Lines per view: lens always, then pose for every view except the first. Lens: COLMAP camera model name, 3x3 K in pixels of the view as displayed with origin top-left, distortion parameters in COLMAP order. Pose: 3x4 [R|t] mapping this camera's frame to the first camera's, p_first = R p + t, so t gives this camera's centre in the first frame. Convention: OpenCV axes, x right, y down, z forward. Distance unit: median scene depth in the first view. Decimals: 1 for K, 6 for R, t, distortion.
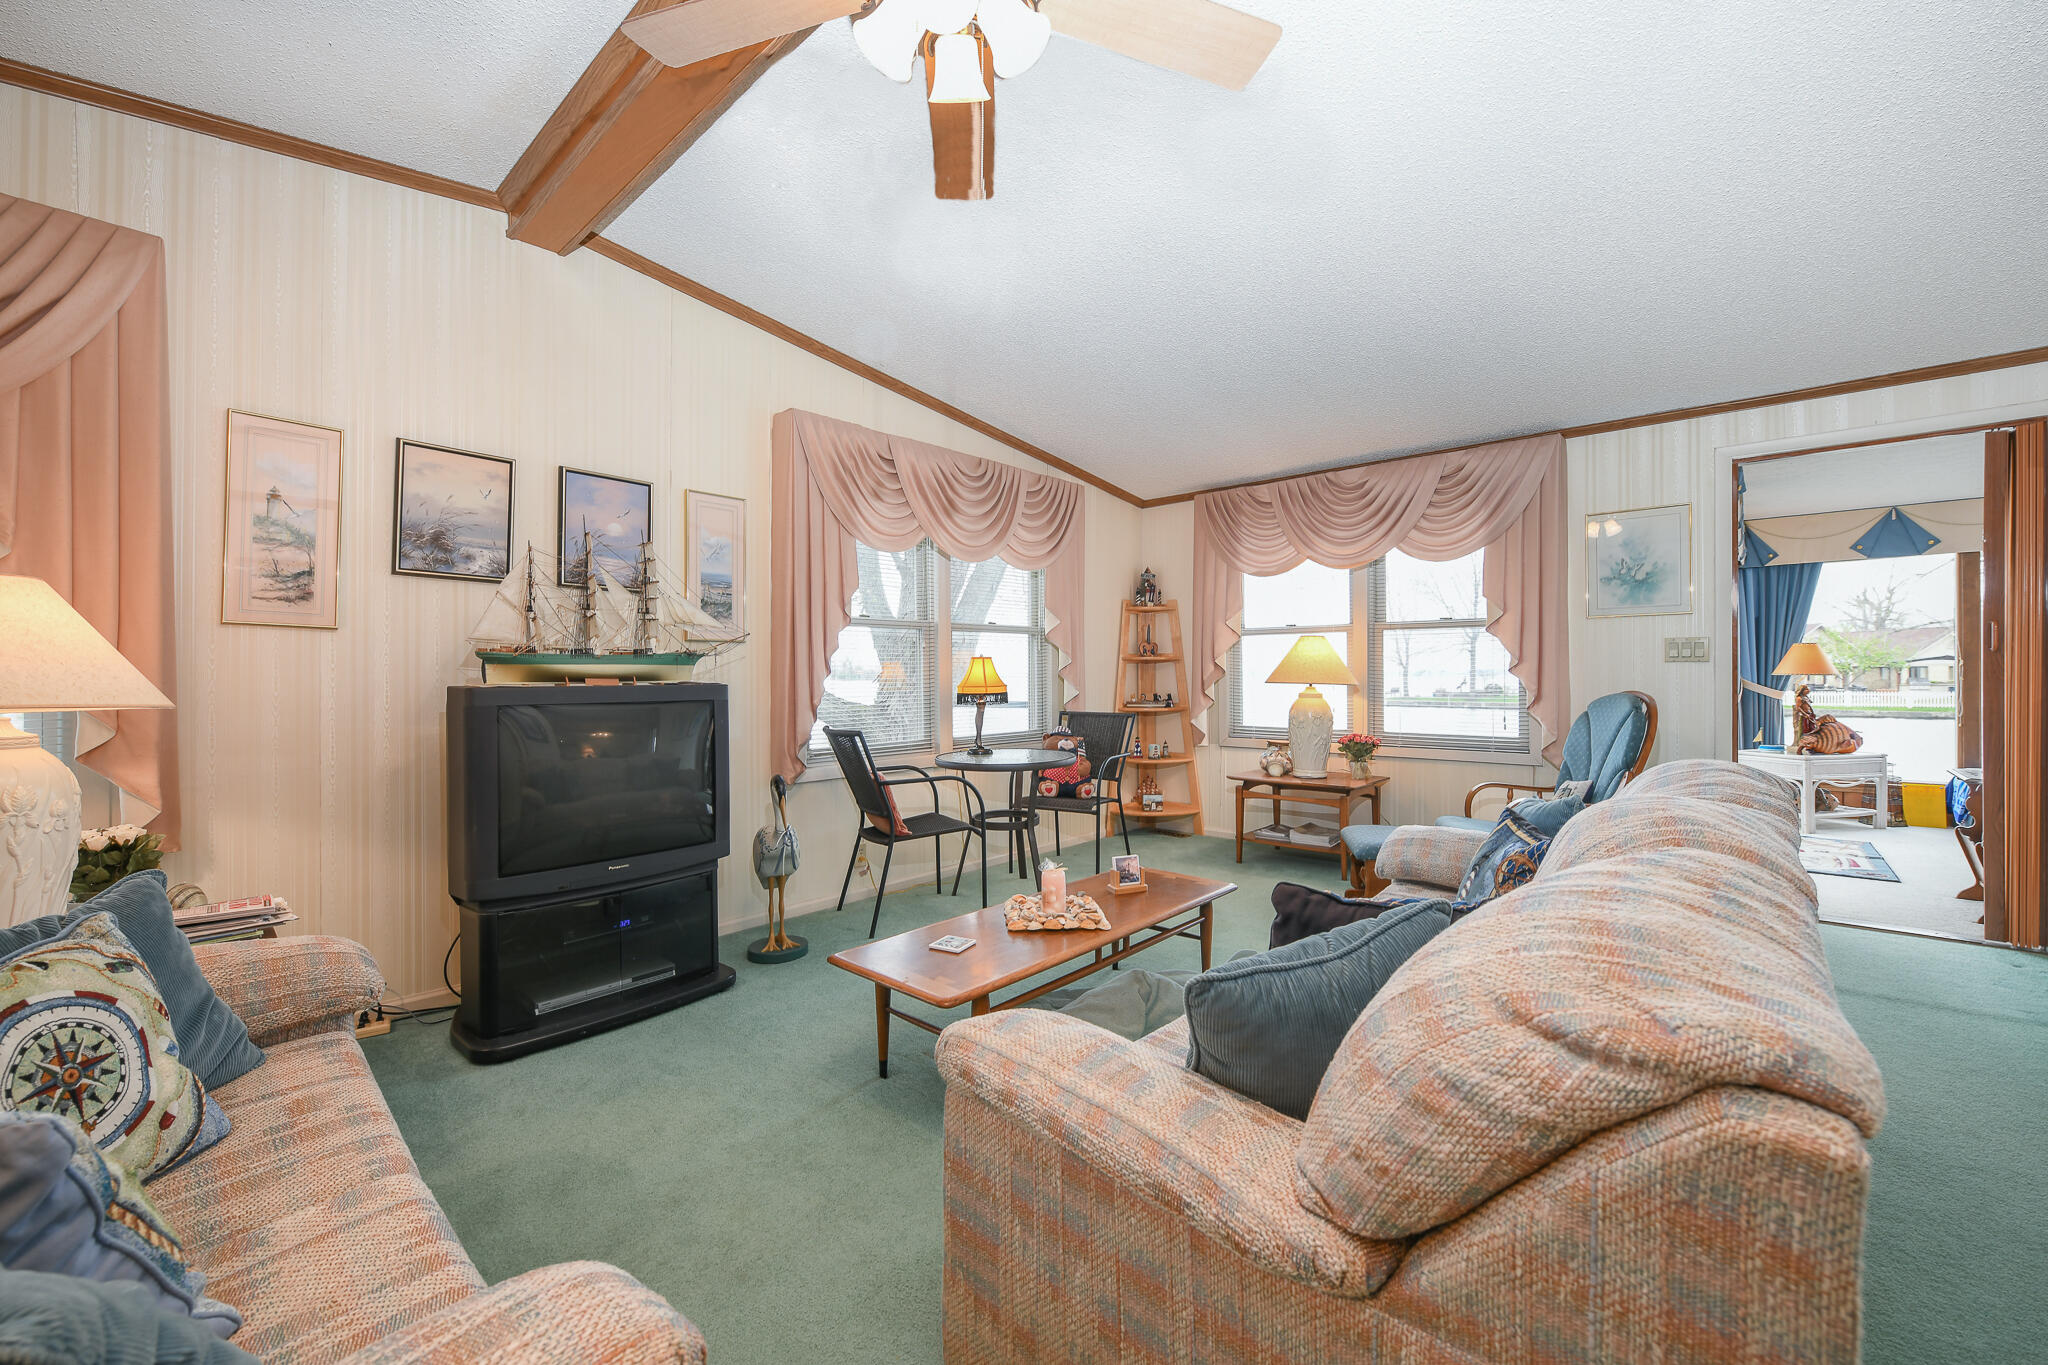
lens RADIAL K [[805.0, 0, 1032.4], [0, 805.0, 674.8], [0, 0, 1]] dist [-0.000216, -0.003363]
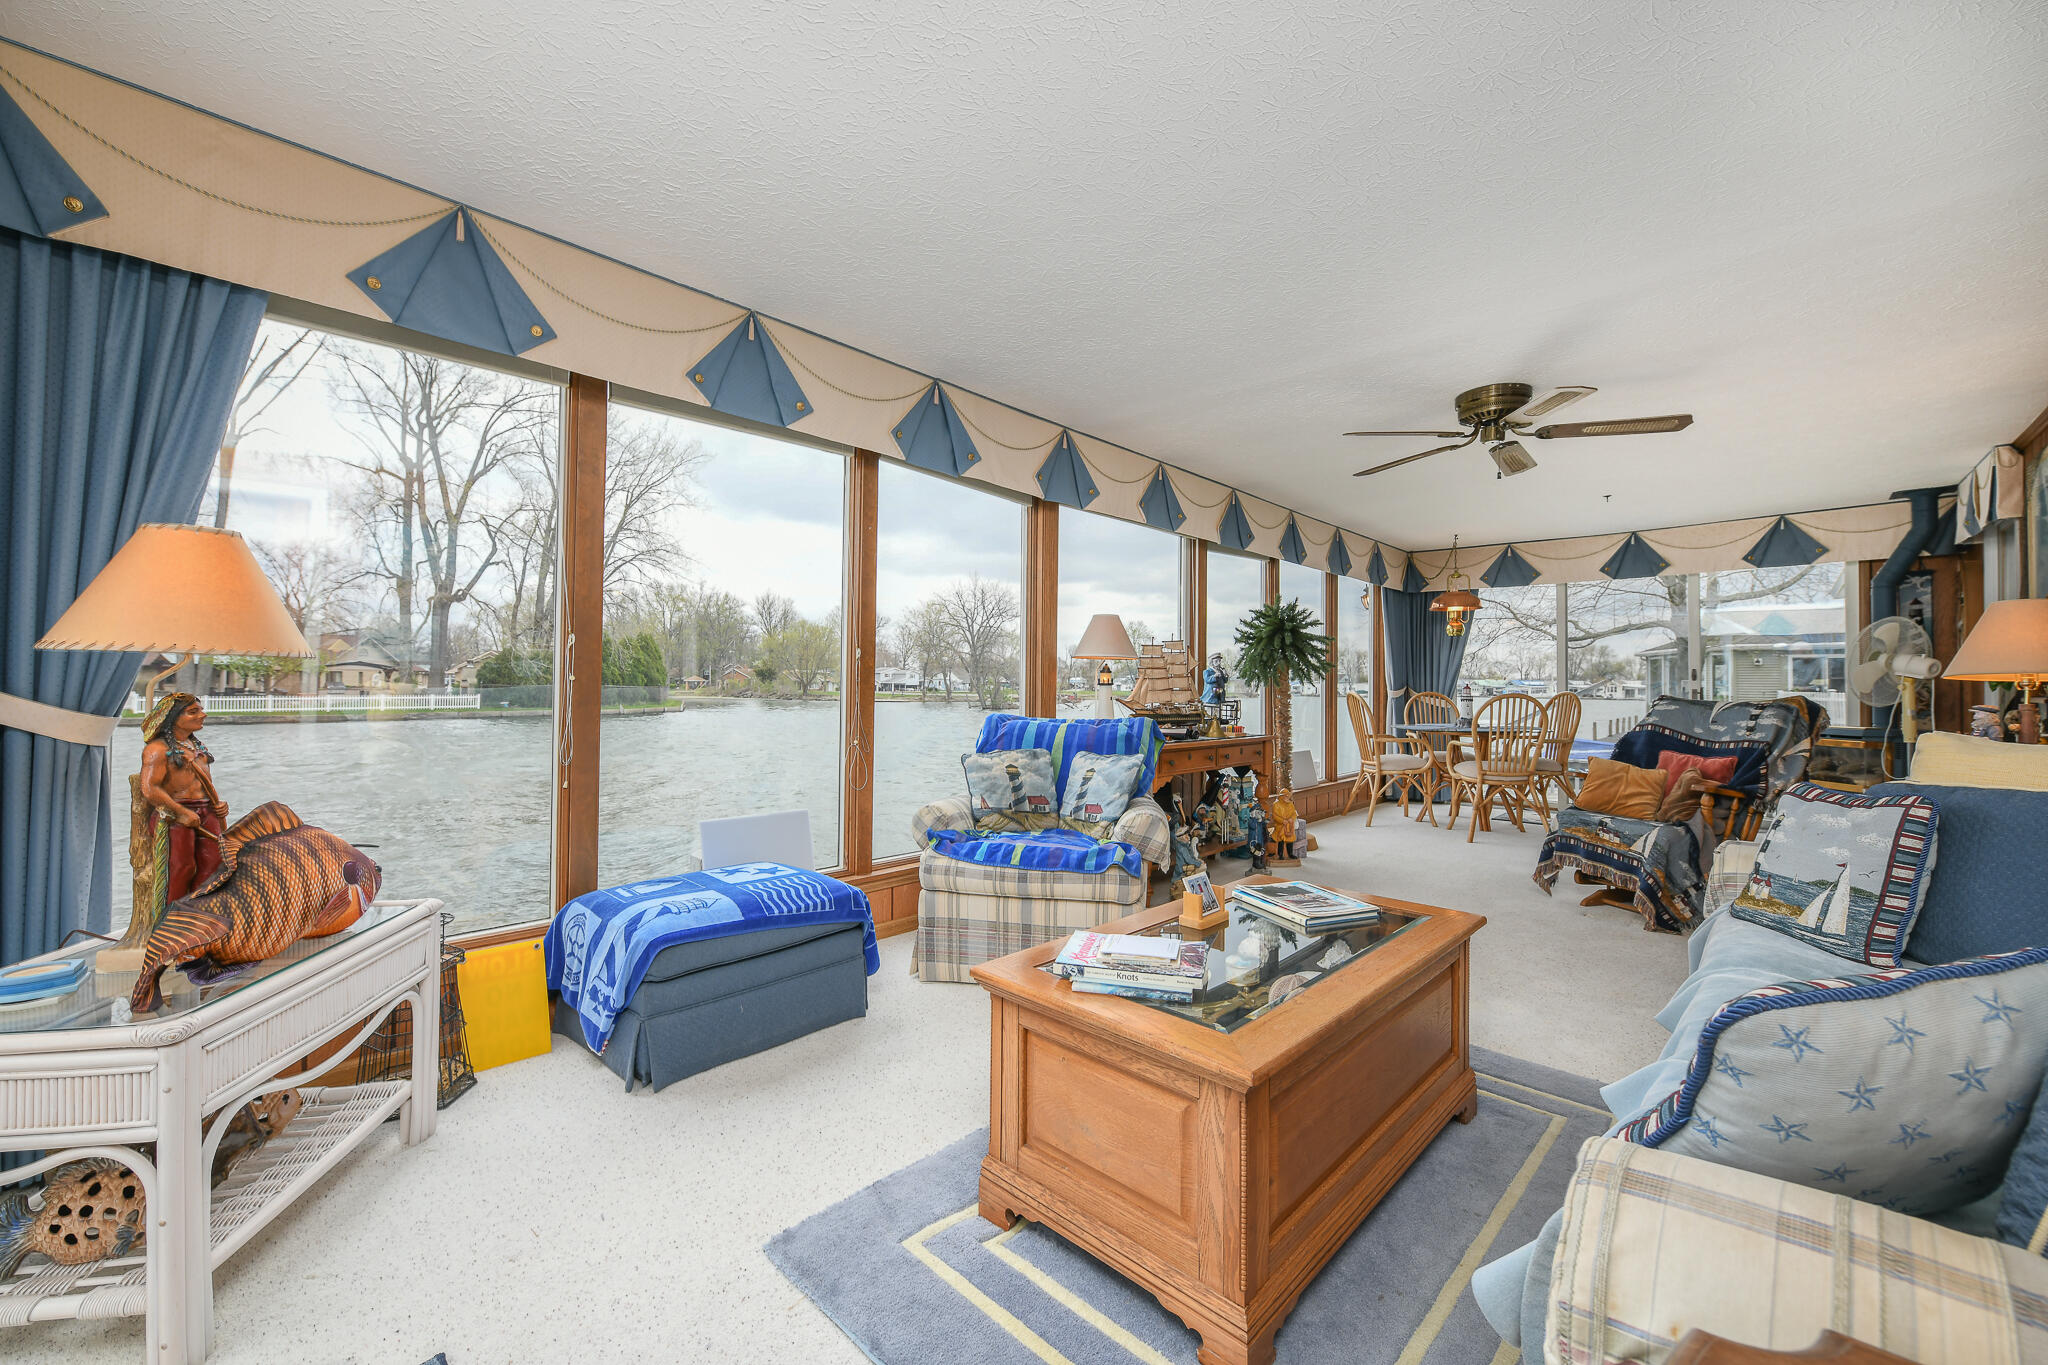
lens RADIAL K [[805.0, 0, 1032.4], [0, 805.0, 674.8], [0, 0, 1]] dist [-0.000216, -0.003363]
pose [[0.016270, 0.017206, 0.999720, 0.686670], [-0.012360, 0.999779, -0.017006, 0.007054], [-0.999791, -0.012080, 0.016479, 0.700640]]
